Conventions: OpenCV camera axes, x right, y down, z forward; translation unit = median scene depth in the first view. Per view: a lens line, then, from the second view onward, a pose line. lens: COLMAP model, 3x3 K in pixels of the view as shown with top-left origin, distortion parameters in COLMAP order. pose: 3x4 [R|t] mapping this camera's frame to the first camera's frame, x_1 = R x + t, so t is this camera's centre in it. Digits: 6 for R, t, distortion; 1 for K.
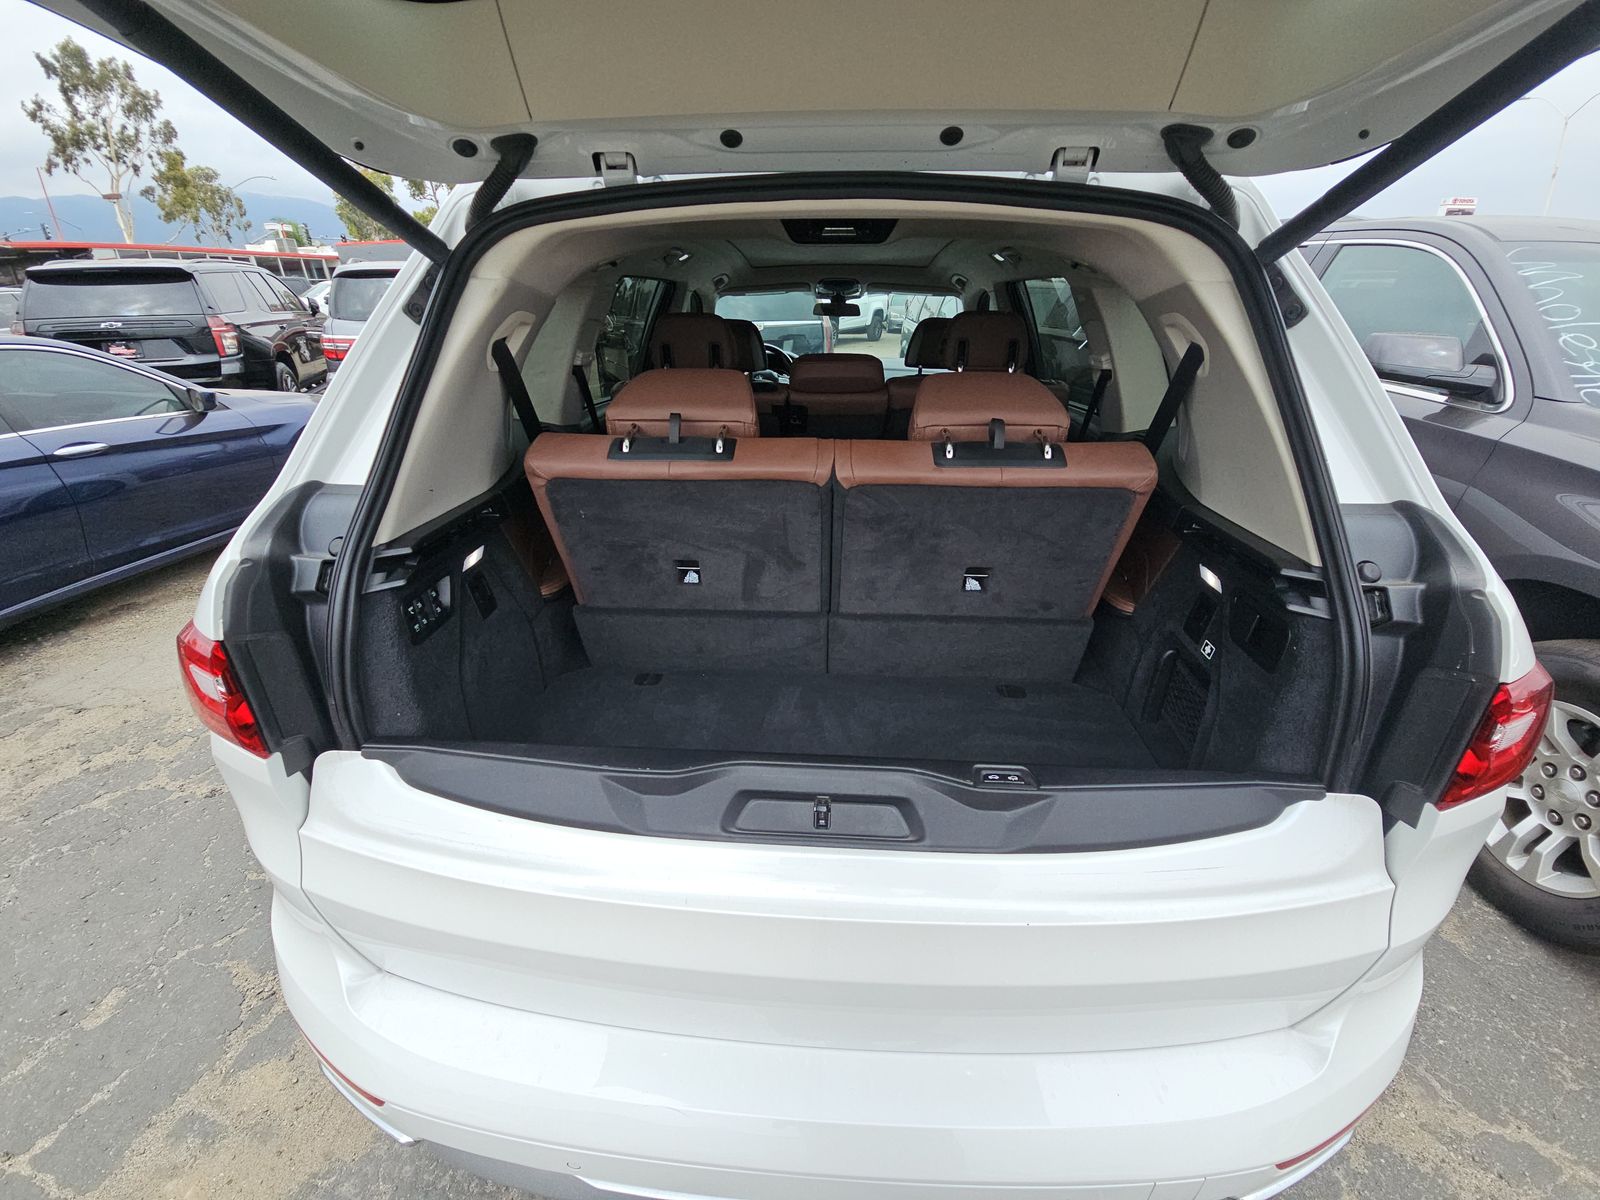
lens RADIAL K [[648.5, 0, 800.7], [0, 648.5, 593.9], [0, 0, 1]] dist [0.000830, -0.014846]
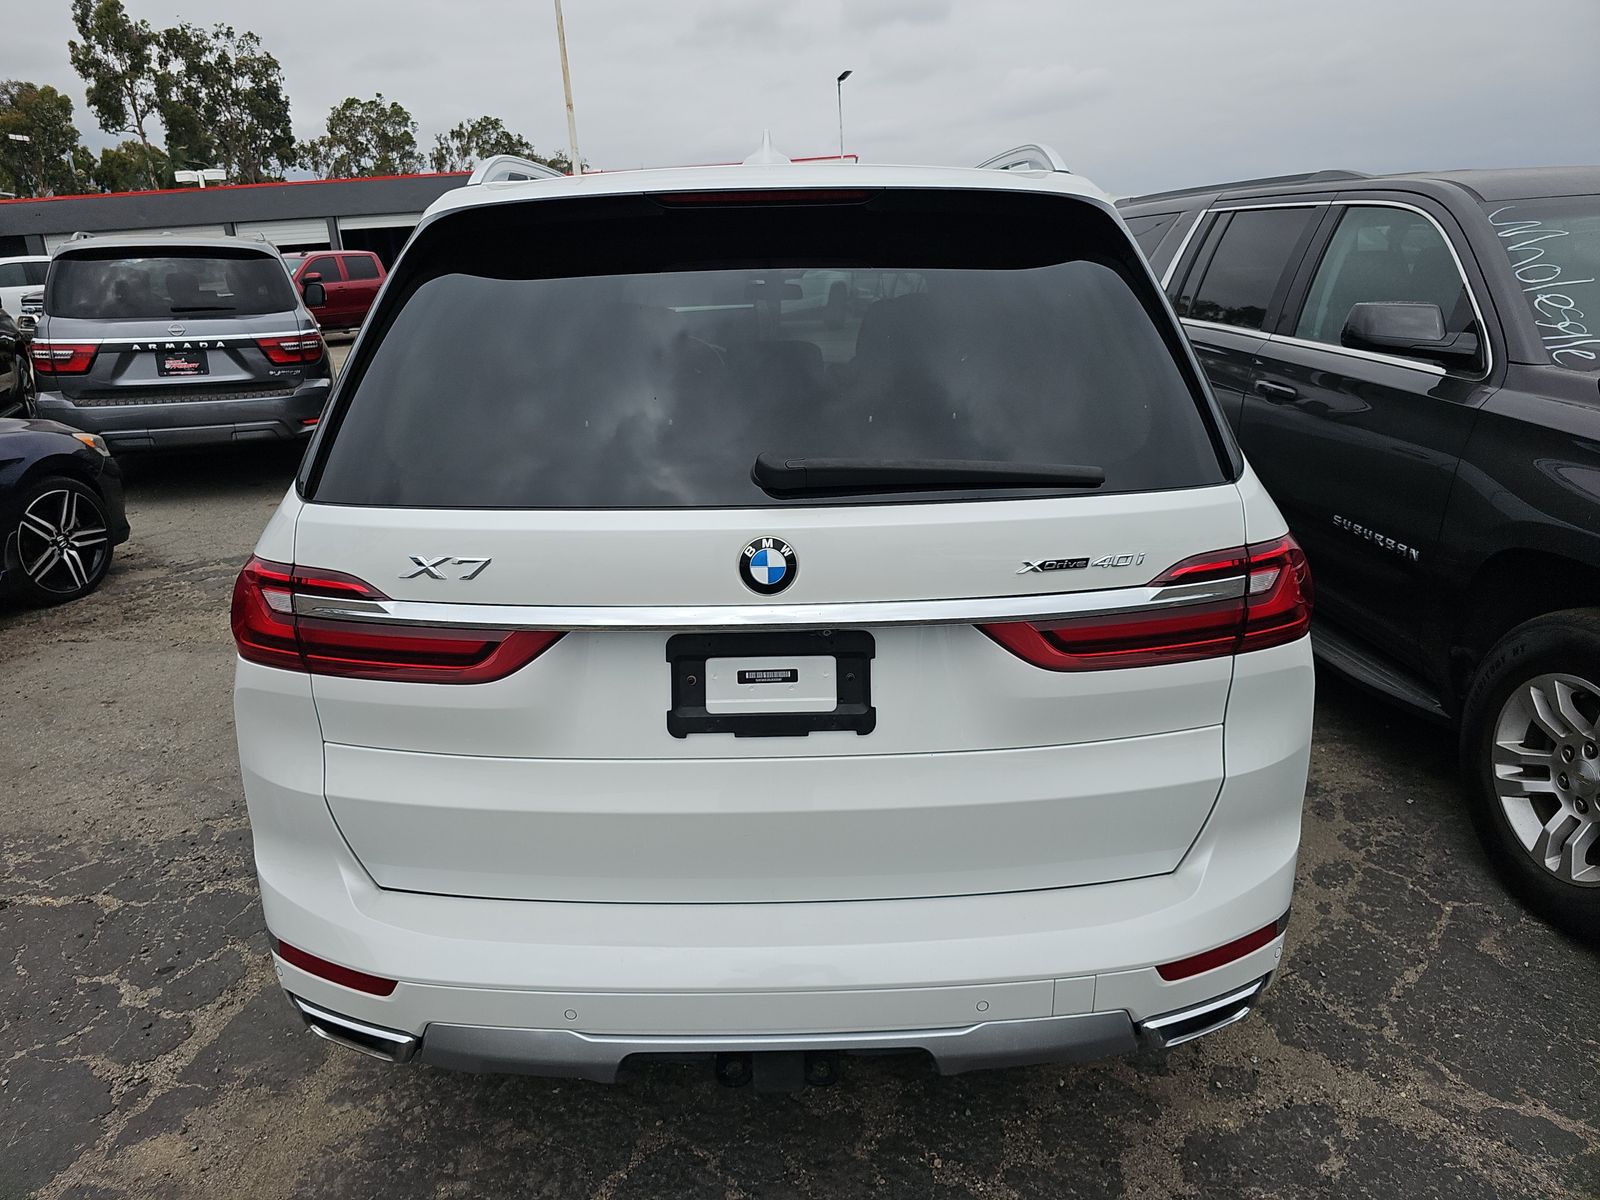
lens RADIAL K [[1057.7, 0, 800.0], [0, 1057.7, 600.0], [0, 0, 1]] dist [0.000056, -0.020516]
pose [[0.997304, -0.041450, 0.060558, -0.010705], [0.048475, 0.991642, -0.119569, 0.190231], [-0.055096, 0.122182, 0.990977, -0.495948]]
